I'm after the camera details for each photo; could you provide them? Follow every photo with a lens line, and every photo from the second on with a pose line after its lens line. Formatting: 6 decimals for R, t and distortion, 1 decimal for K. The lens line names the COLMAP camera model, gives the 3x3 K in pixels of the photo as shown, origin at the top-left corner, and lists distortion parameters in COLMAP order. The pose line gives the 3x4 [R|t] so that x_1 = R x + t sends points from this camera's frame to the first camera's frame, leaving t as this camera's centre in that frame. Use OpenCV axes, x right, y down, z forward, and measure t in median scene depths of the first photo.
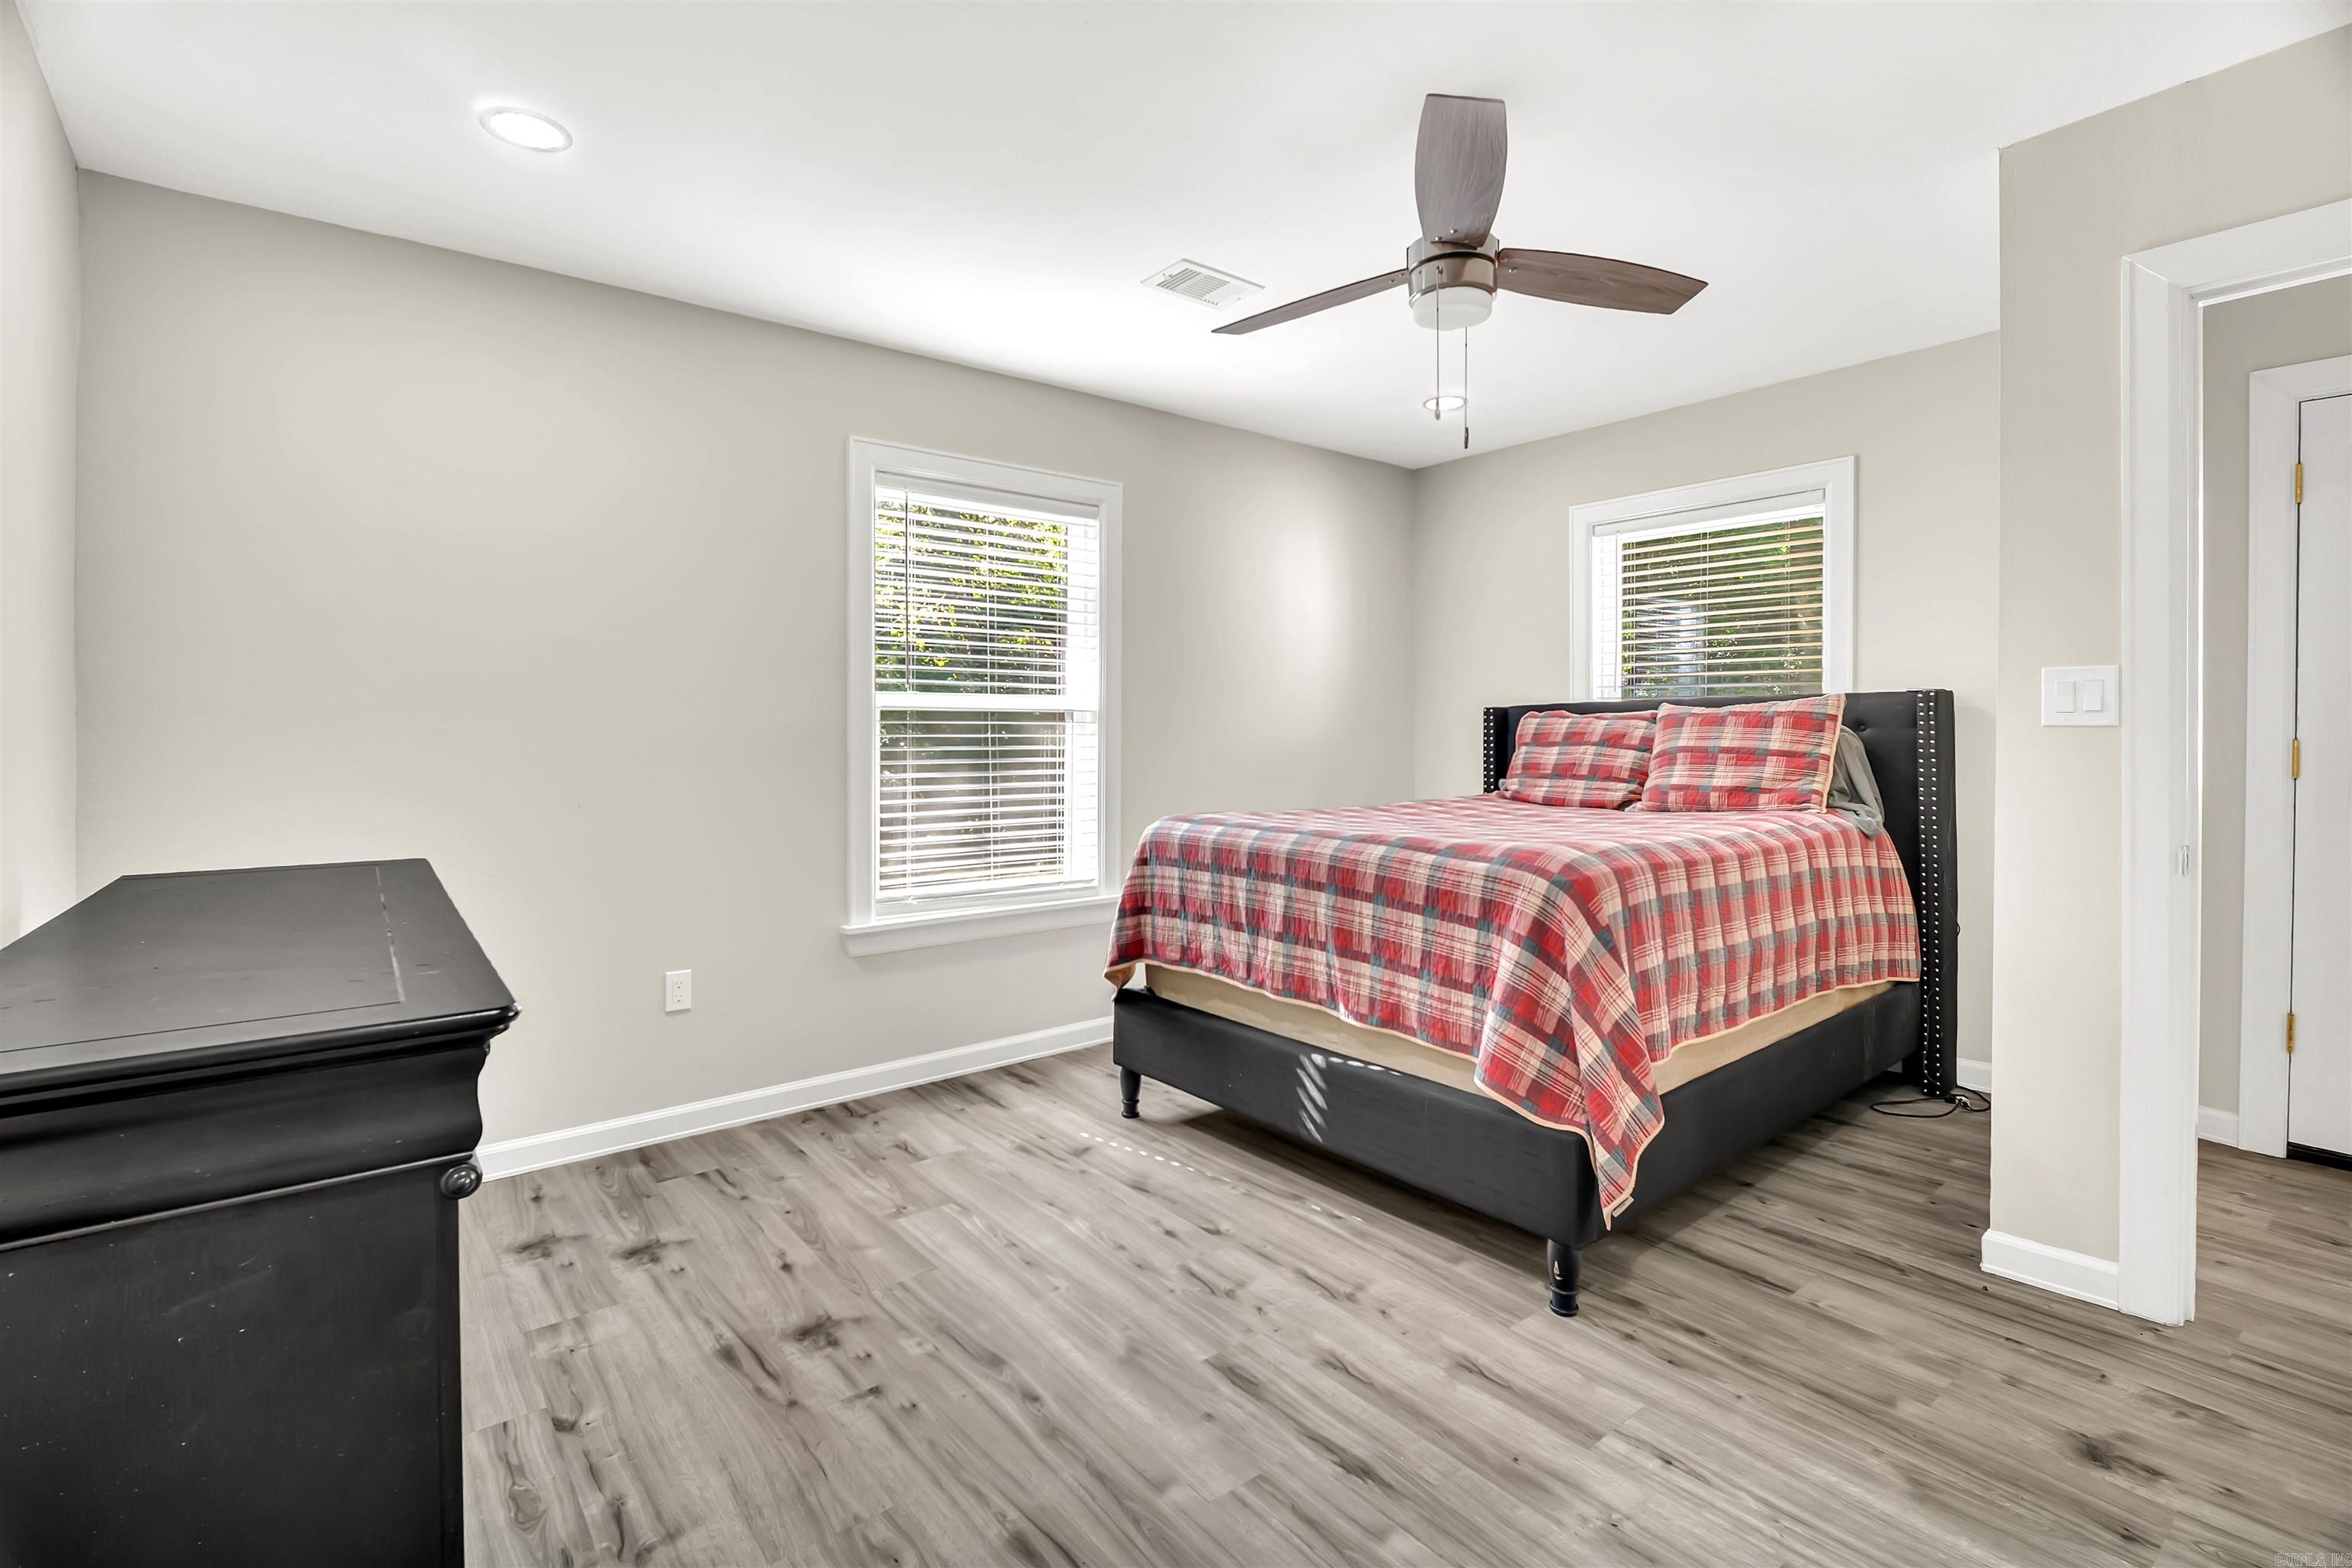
lens RADIAL K [[1044.4, 0, 1177.8], [0, 1044.4, 717.9], [0, 0, 1]] dist [-0.000744, -0.000709]
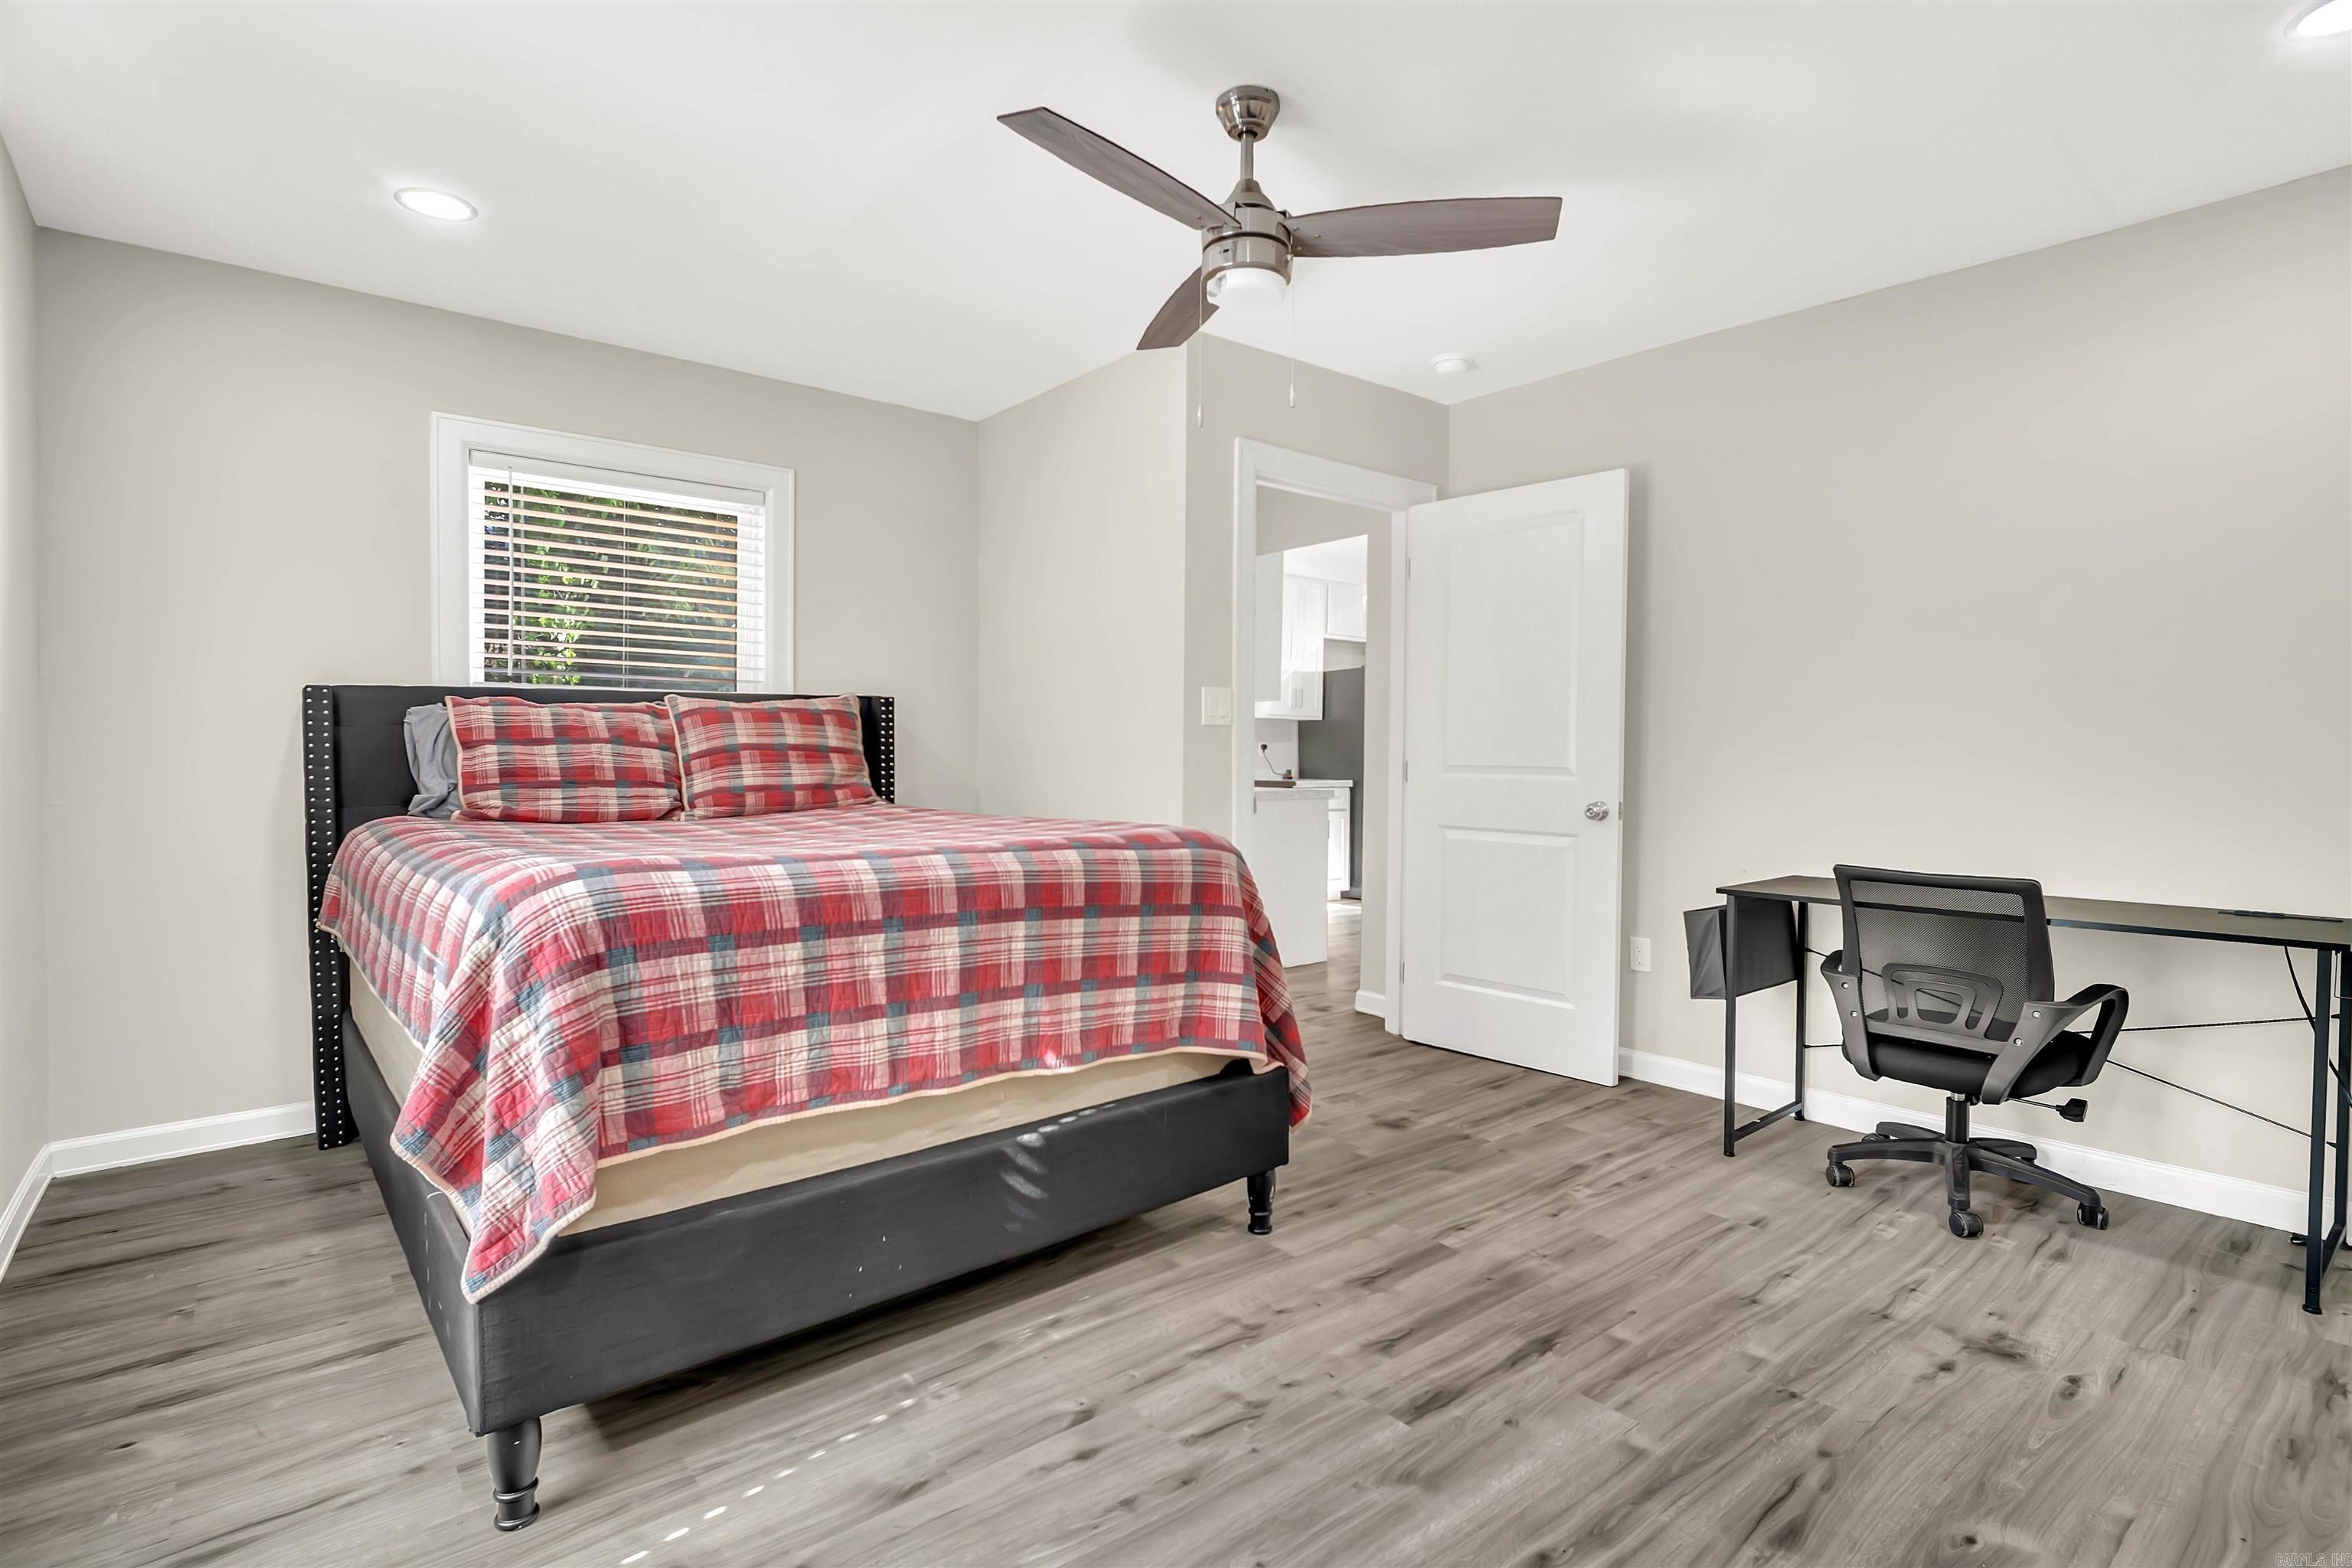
lens RADIAL K [[1080.4, 0, 1178.6], [0, 1080.4, 748.0], [0, 0, 1]] dist [0.009919, -0.009660]
pose [[0.015801, 0.004577, 0.999865, -0.697050], [-0.016502, 0.999855, -0.004316, 0.044446], [-0.999739, -0.016432, 0.015874, 0.933751]]
